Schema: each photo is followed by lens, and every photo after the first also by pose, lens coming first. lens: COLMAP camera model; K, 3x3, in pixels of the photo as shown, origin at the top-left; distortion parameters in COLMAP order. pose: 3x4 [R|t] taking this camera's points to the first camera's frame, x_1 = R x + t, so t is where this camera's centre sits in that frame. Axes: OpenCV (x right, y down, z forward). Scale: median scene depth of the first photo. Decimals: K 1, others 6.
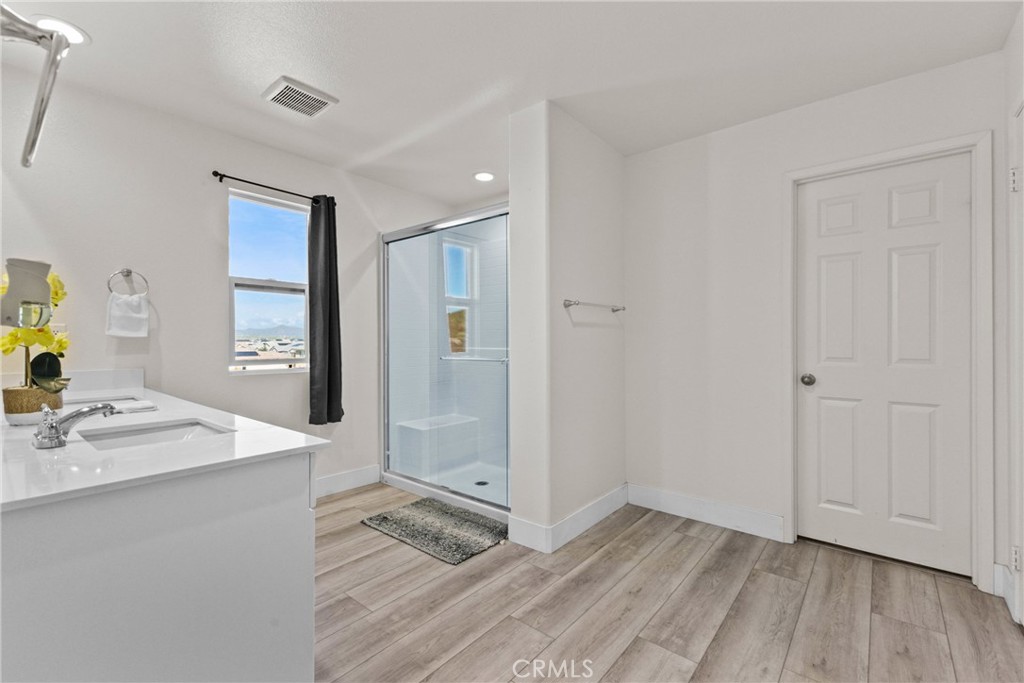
lens RADIAL K [[444.7, 0, 510.6], [0, 444.7, 336.9], [0, 0, 1]] dist [0.000021, 0.000778]
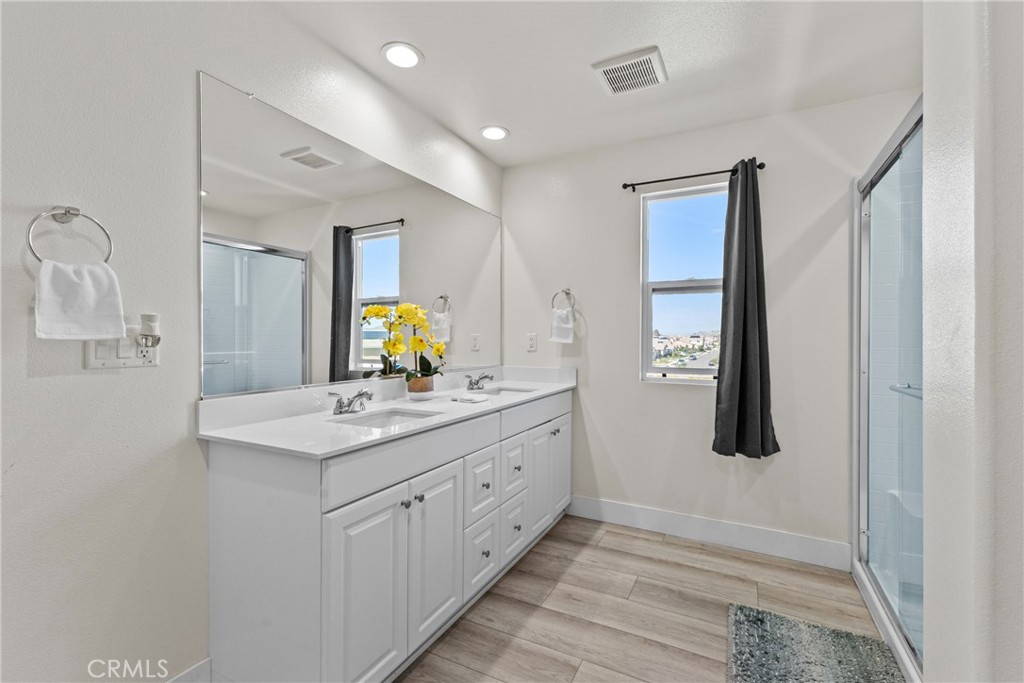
lens RADIAL K [[444.7, 0, 511.8], [0, 444.7, 337.6], [0, 0, 1]] dist [0.000021, 0.000778]
pose [[0.212648, -0.006476, -0.977107, 0.272521], [0.000921, 0.999979, -0.006427, -0.006163], [0.977128, 0.000467, 0.212650, 0.481921]]
